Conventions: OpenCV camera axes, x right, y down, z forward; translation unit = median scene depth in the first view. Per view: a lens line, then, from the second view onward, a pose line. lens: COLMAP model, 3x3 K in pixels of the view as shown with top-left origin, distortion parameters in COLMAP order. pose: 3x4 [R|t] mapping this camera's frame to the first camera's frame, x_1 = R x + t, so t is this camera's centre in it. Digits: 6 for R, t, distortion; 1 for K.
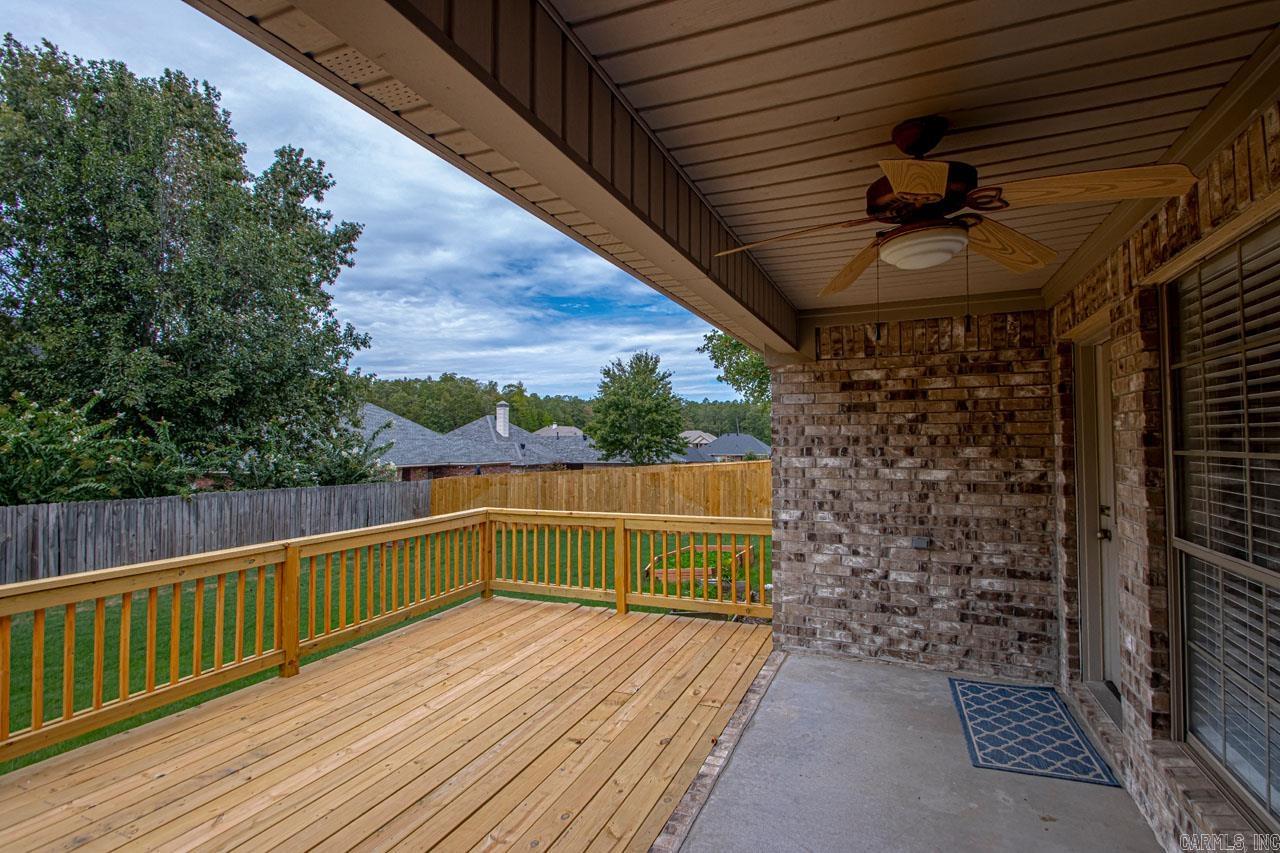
lens RADIAL K [[596.6, 0, 649.2], [0, 596.6, 425.7], [0, 0, 1]] dist [0.019549, -0.019054]
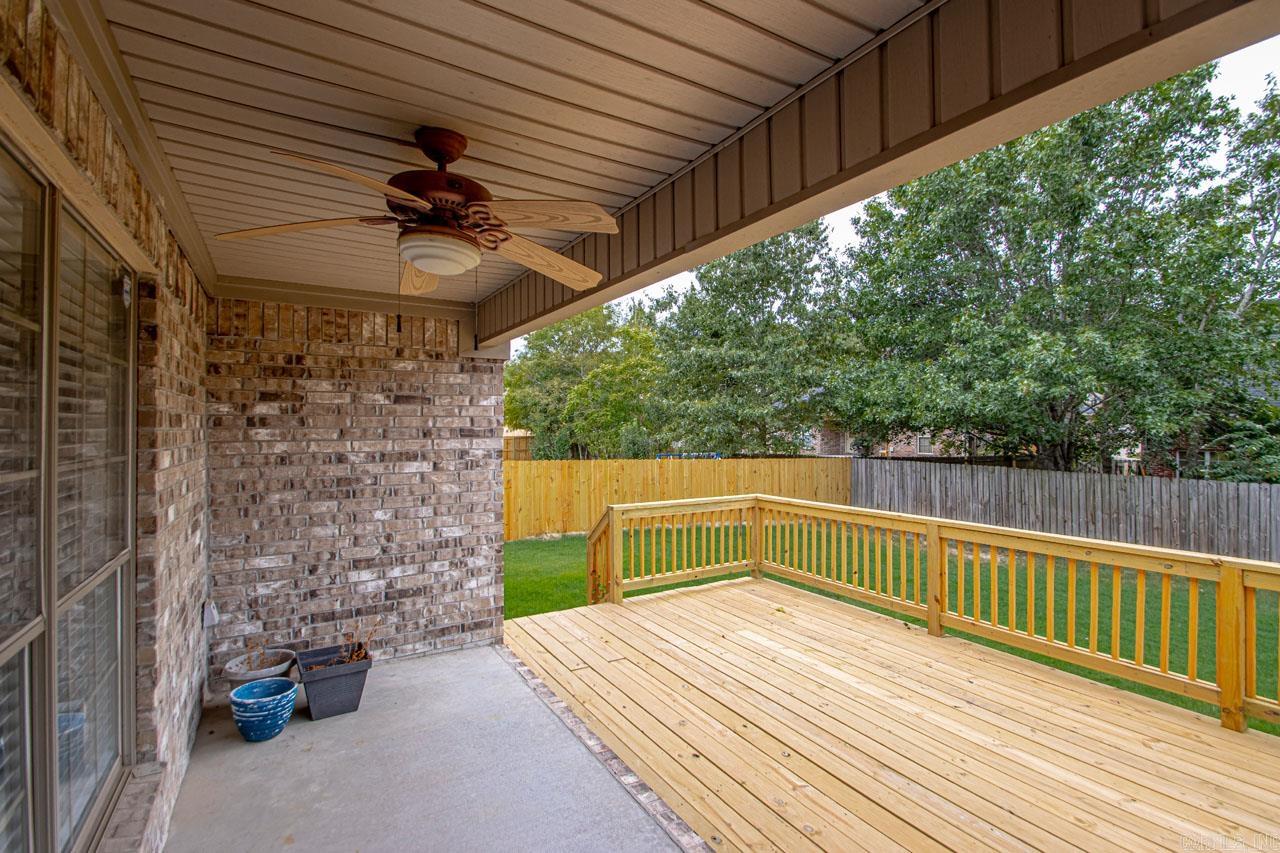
lens RADIAL K [[580.5, 0, 643.8], [0, 580.5, 429.1], [0, 0, 1]] dist [0.034633, -0.022807]
pose [[-0.584222, 0.005585, -0.811575, 0.456054], [0.030944, 0.999403, -0.015398, 0.009944], [0.811004, -0.034109, -0.584046, 0.797482]]
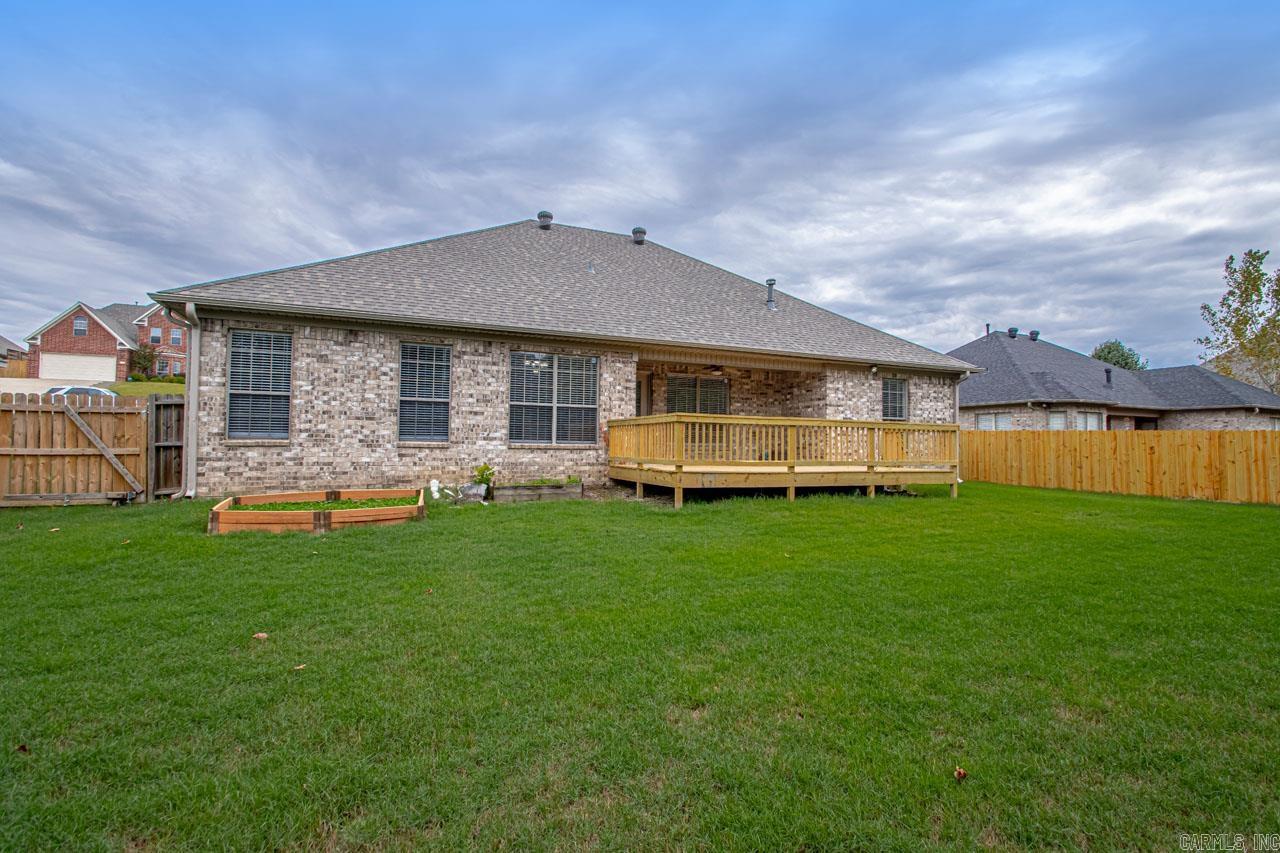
lens RADIAL K [[592.7, 0, 645.3], [0, 592.7, 429.0], [0, 0, 1]] dist [0.016853, -0.000295]
pose [[-0.717878, 0.014883, 0.696009, -1.777777], [-0.030861, 0.998108, -0.053174, 0.366240], [-0.695484, -0.059652, -0.716061, 3.029602]]
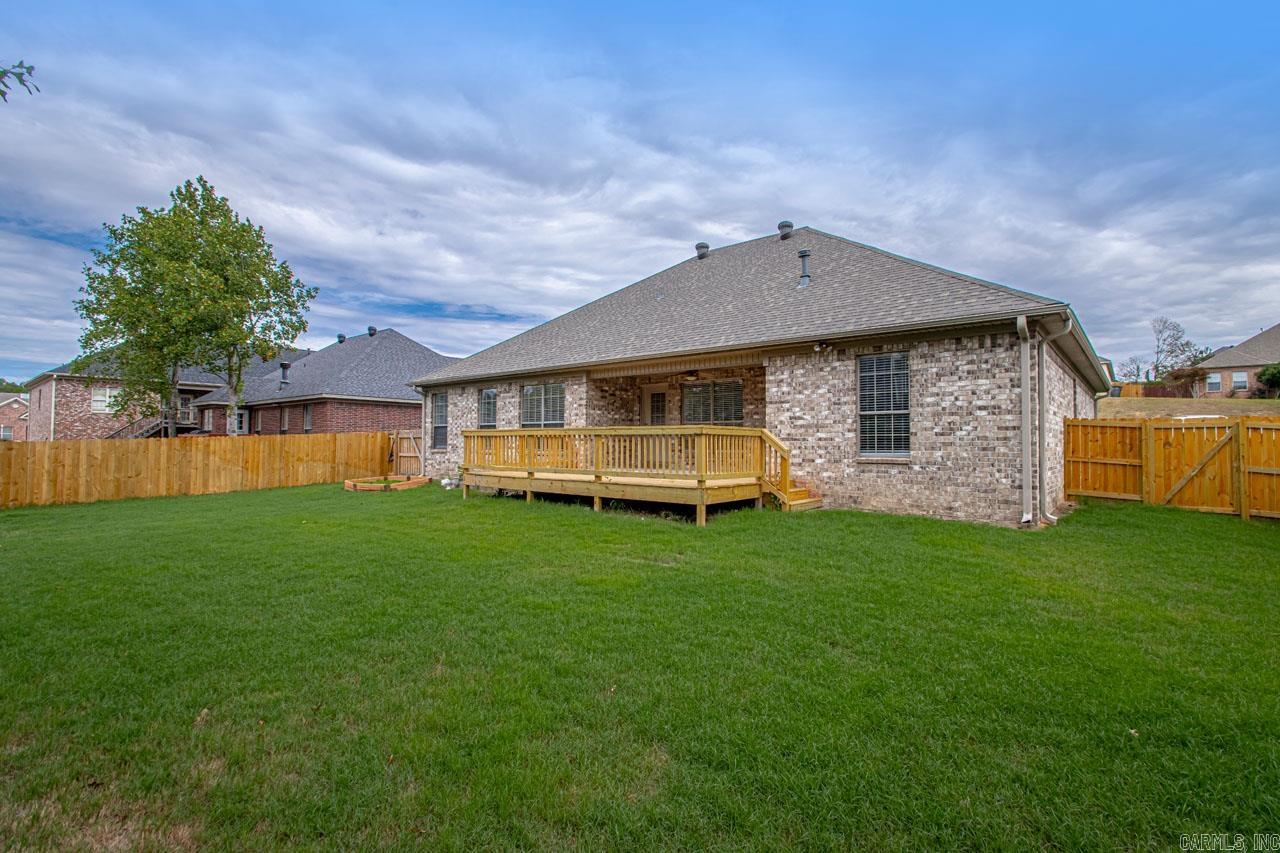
lens RADIAL K [[596.6, 0, 649.2], [0, 596.6, 425.7], [0, 0, 1]] dist [0.019549, -0.019054]
pose [[0.291198, 0.035140, 0.956017, -2.902238], [-0.035194, 0.999042, -0.026002, 0.217929], [-0.956015, -0.026074, 0.292156, -0.287141]]
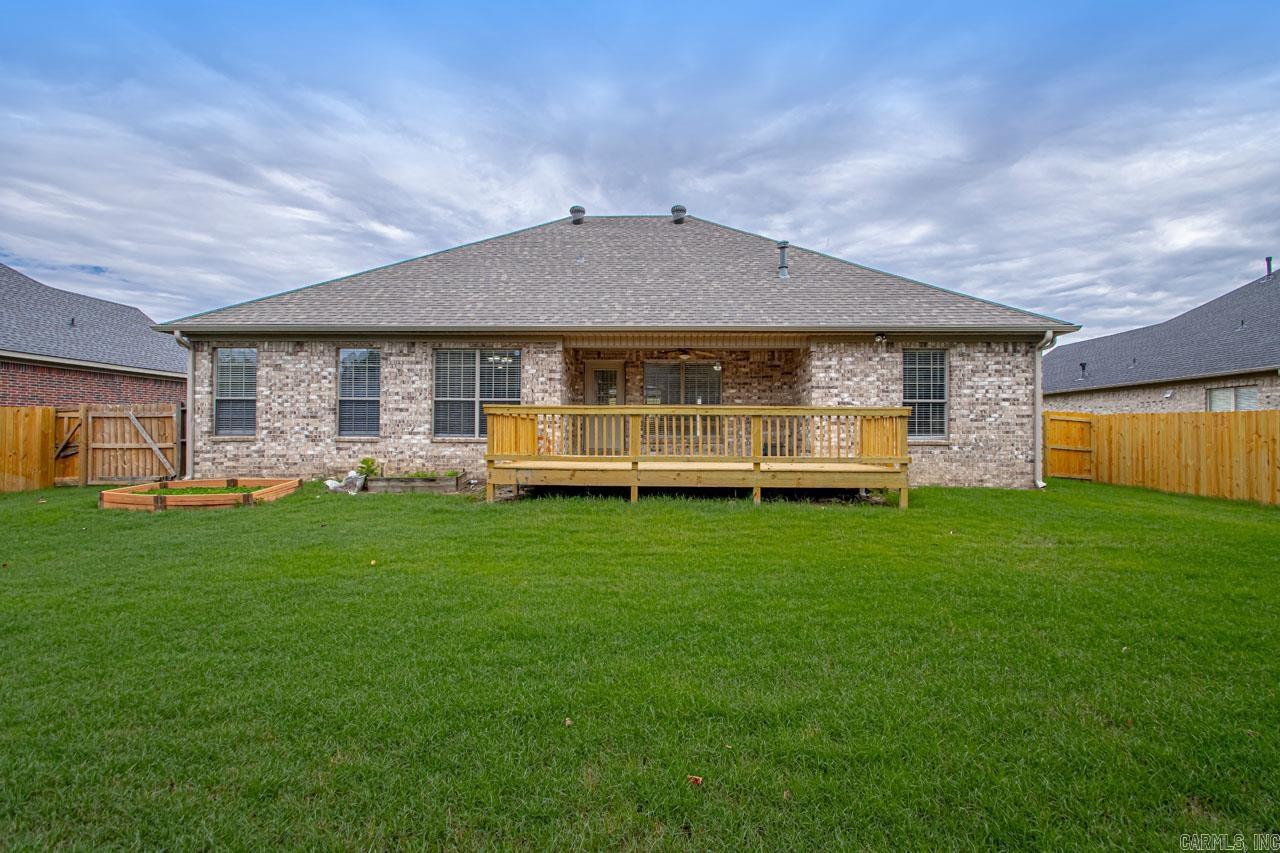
lens RADIAL K [[596.6, 0, 649.2], [0, 596.6, 425.7], [0, 0, 1]] dist [0.019549, -0.019054]
pose [[-0.357442, 0.018210, 0.933758, -2.465602], [-0.032178, 0.998976, -0.031800, 0.310232], [-0.933381, -0.041413, -0.356490, 1.633193]]
